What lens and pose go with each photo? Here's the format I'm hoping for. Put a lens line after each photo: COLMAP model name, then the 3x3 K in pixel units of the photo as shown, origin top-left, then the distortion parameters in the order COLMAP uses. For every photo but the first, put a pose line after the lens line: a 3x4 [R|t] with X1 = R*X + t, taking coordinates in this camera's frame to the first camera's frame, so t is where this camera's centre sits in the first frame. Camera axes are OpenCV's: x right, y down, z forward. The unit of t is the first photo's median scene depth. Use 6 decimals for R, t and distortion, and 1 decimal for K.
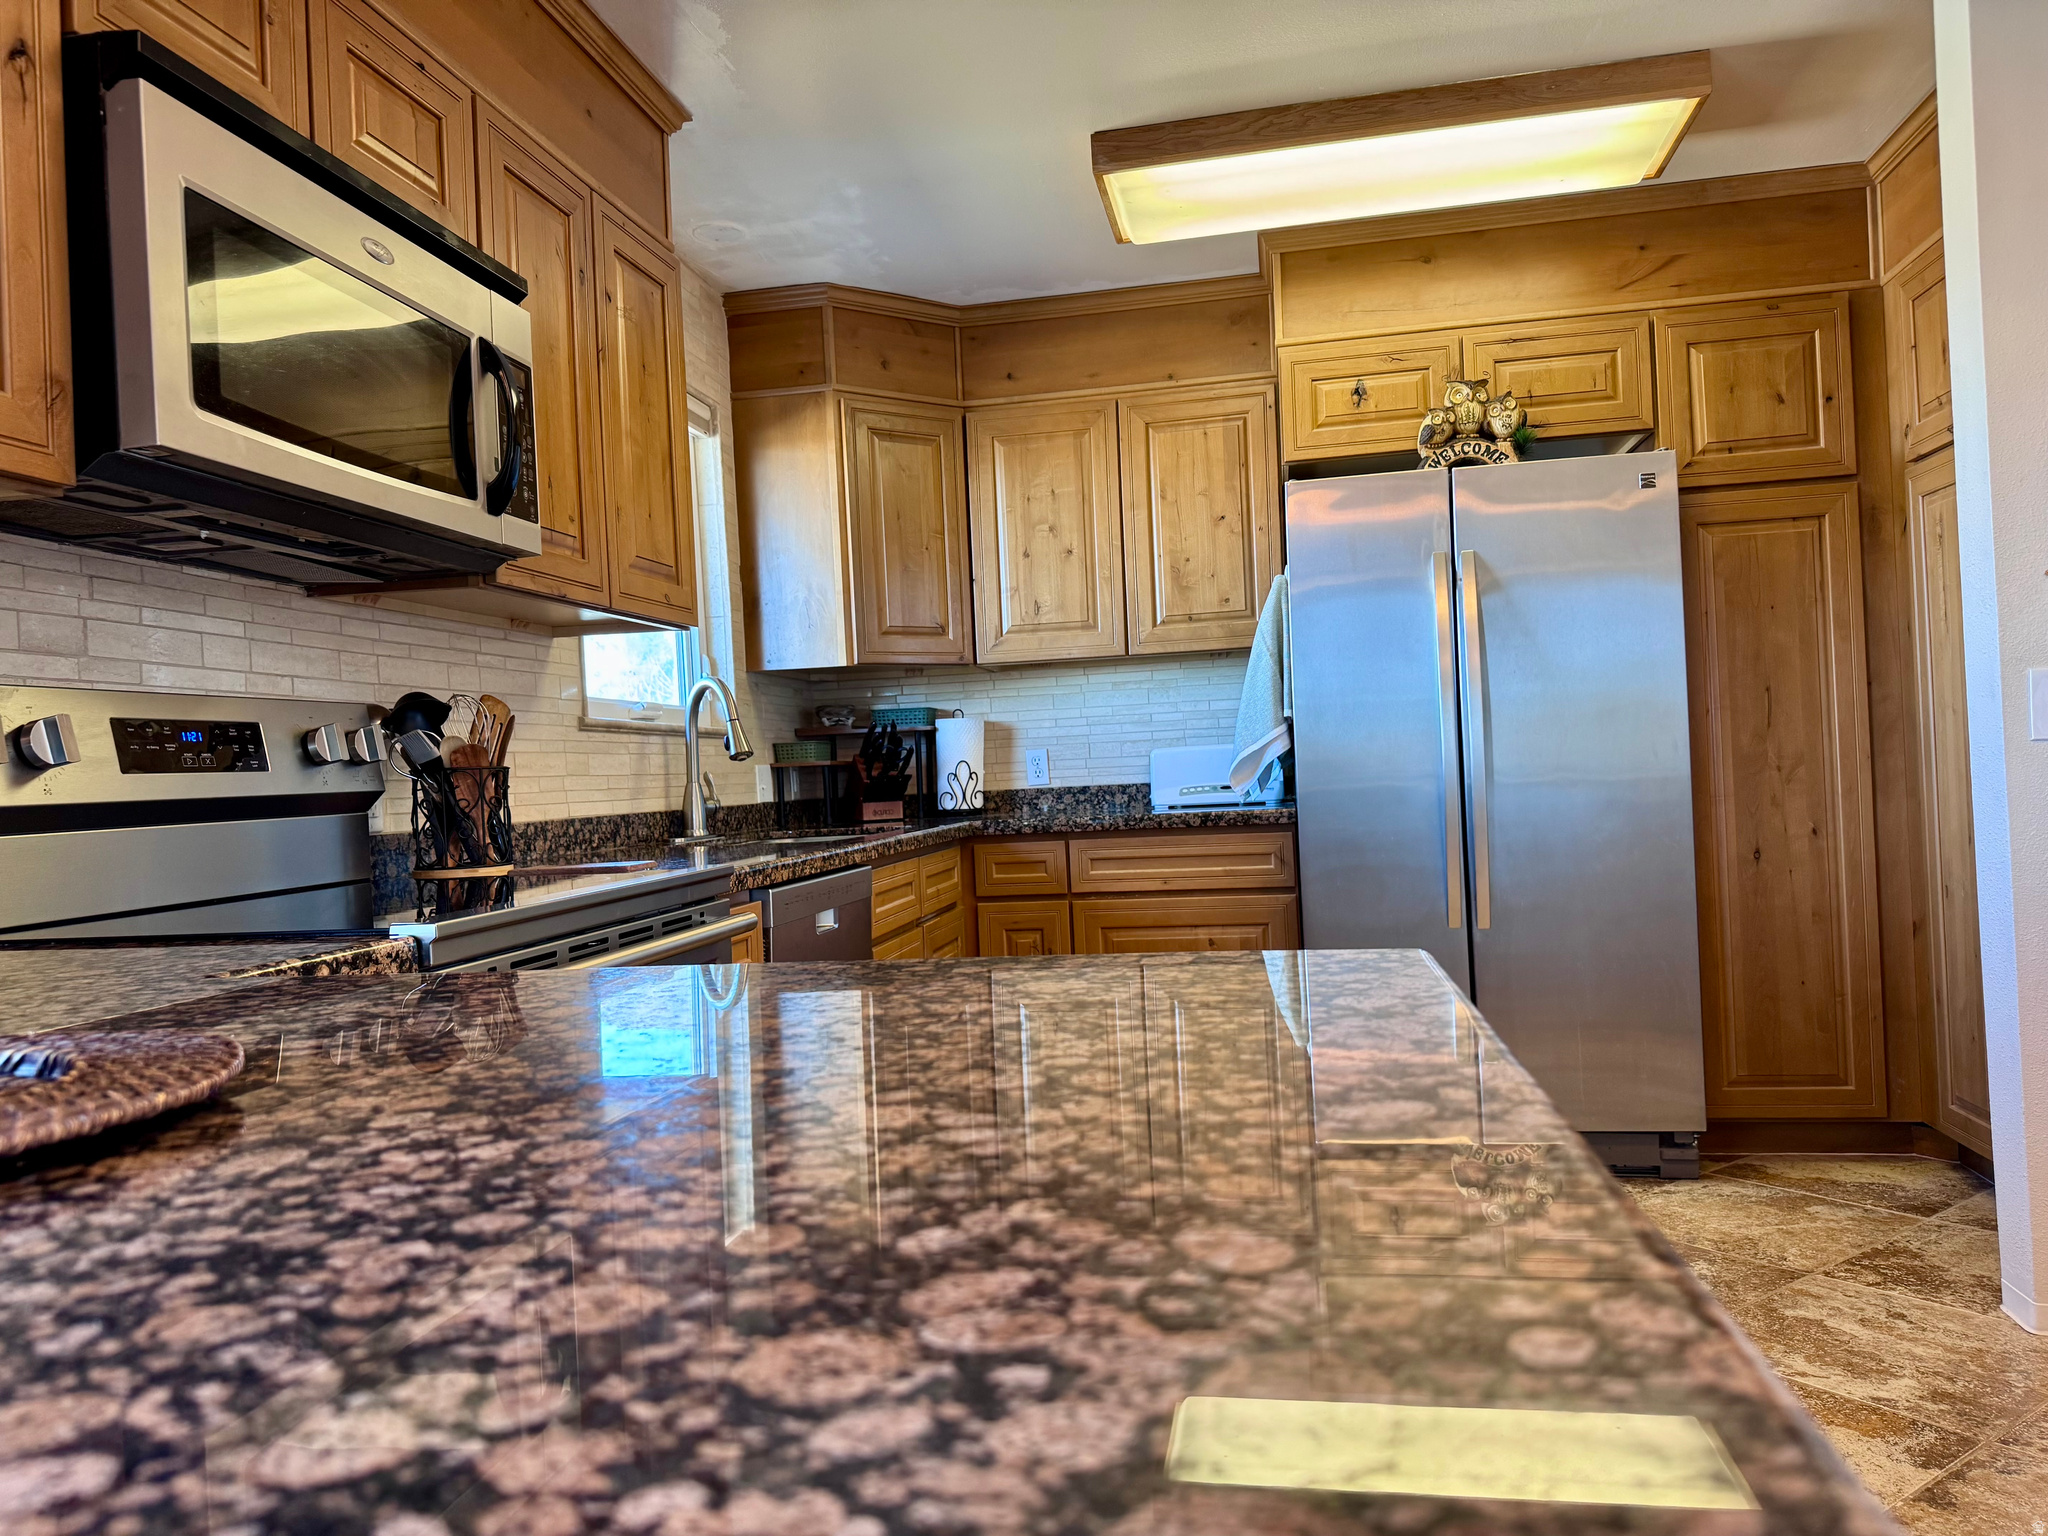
lens RADIAL K [[1436.2, 0, 1033.6], [0, 1436.2, 775.2], [0, 0, 1]] dist [0.061453, -0.062942]
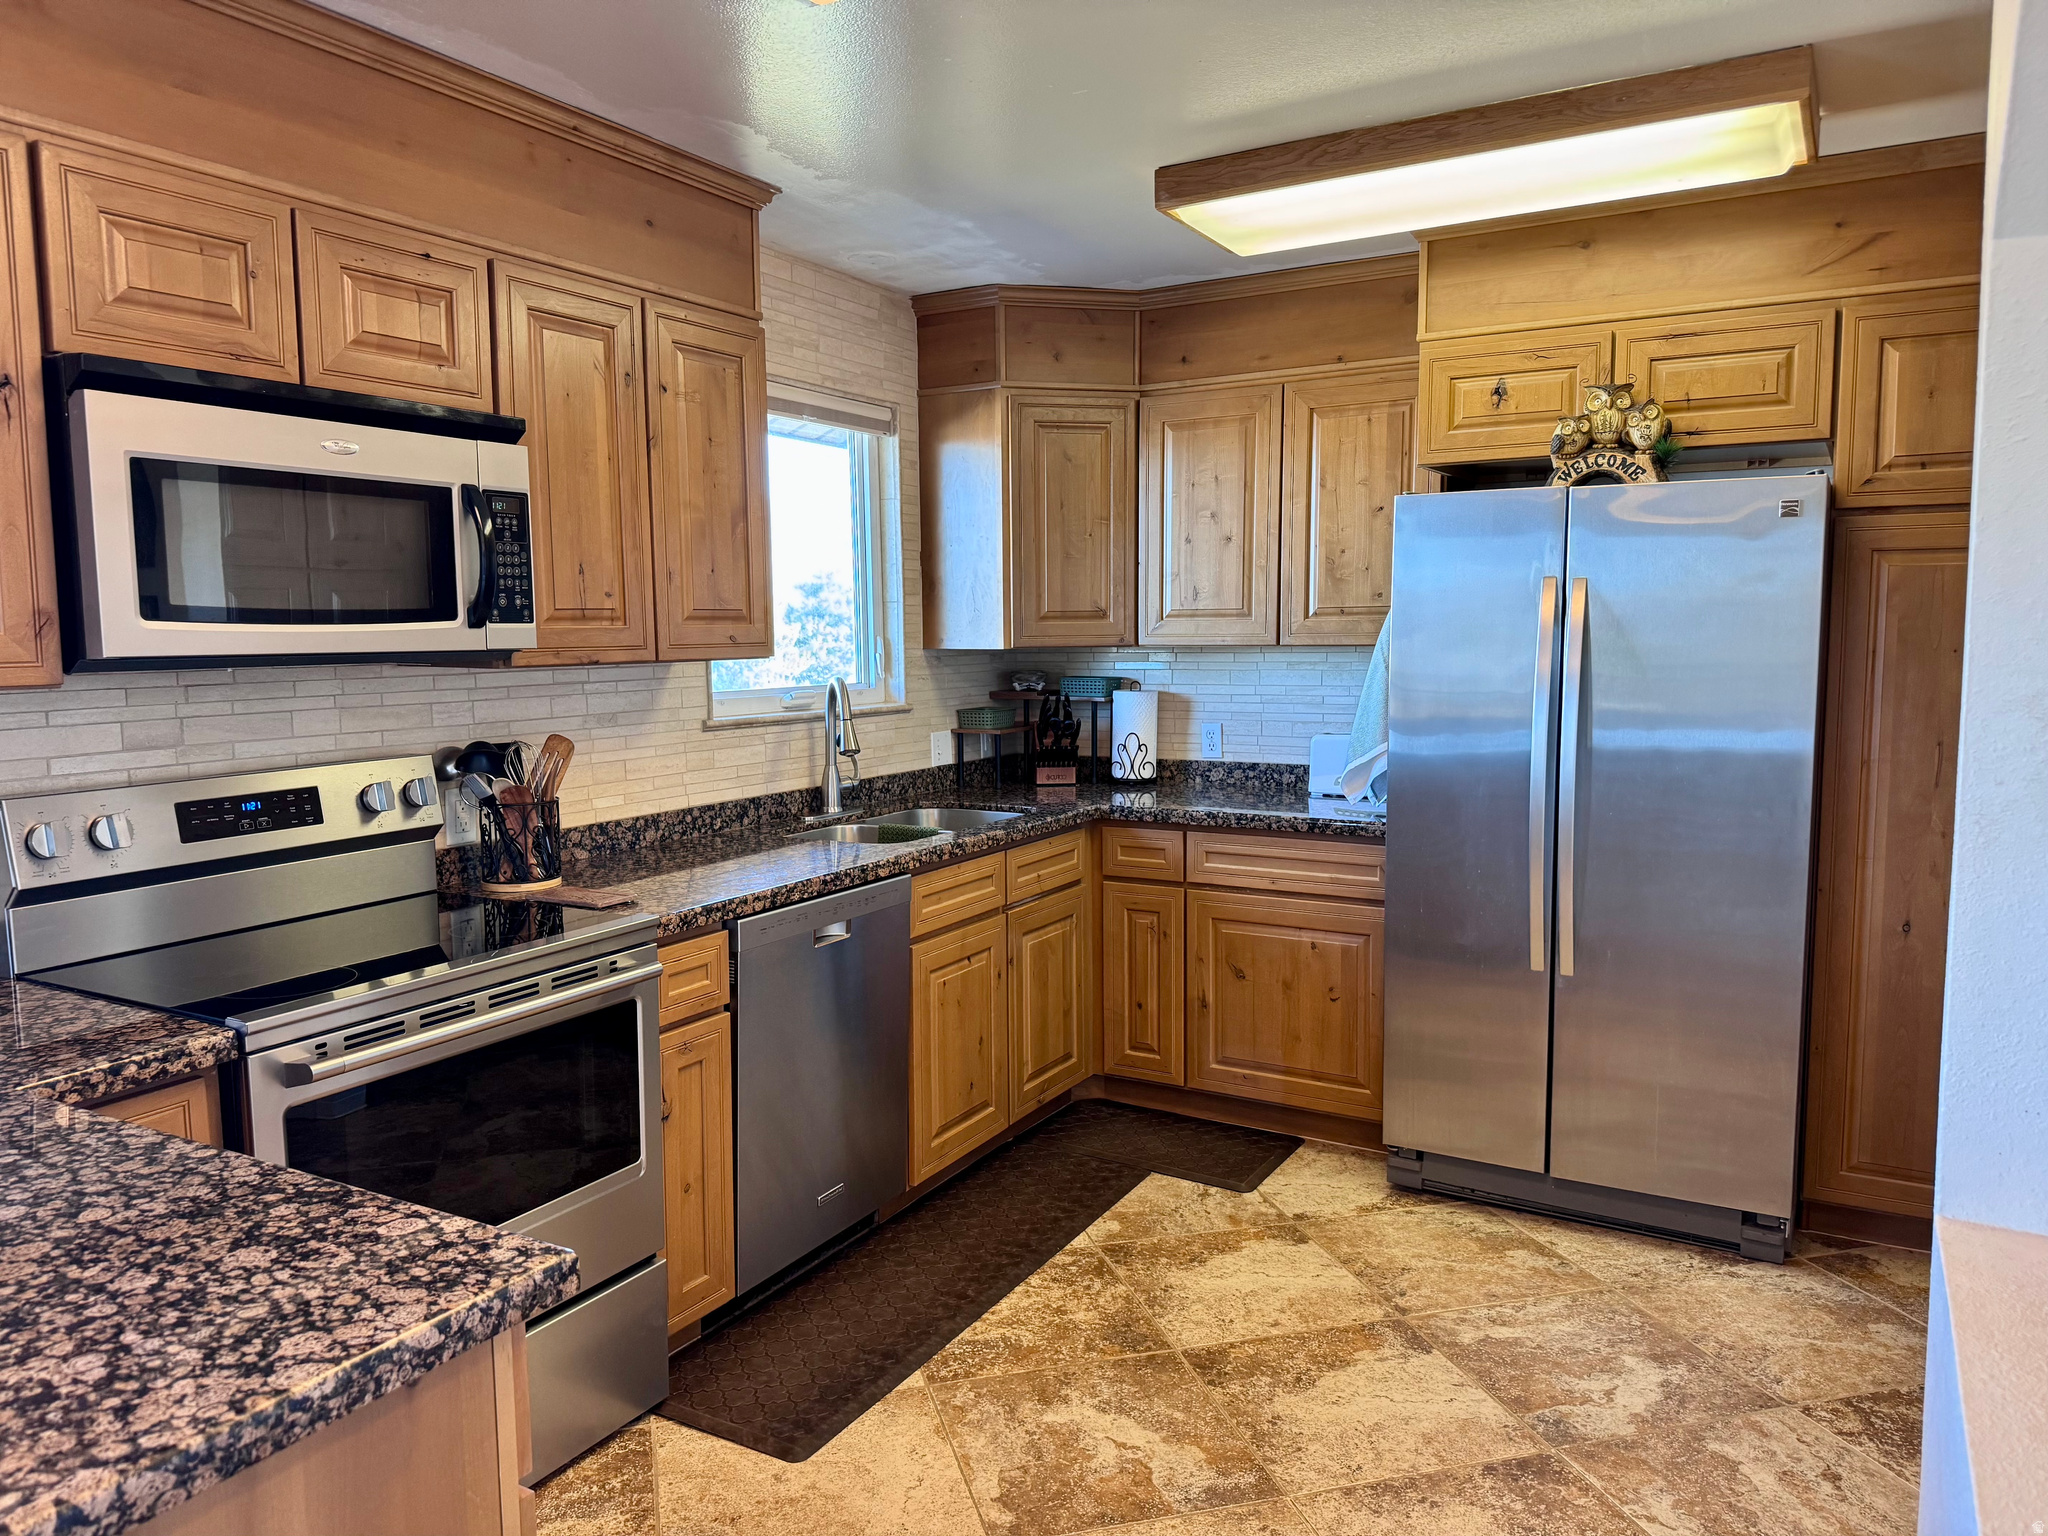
lens RADIAL K [[1436.2, 0, 1036.1], [0, 1436.2, 767.3], [0, 0, 1]] dist [0.061453, -0.062942]
pose [[0.940542, 0.073071, -0.331724, 0.282006], [-0.036328, 0.992625, 0.115651, -0.125416], [0.337728, -0.096724, 0.936261, -0.006249]]
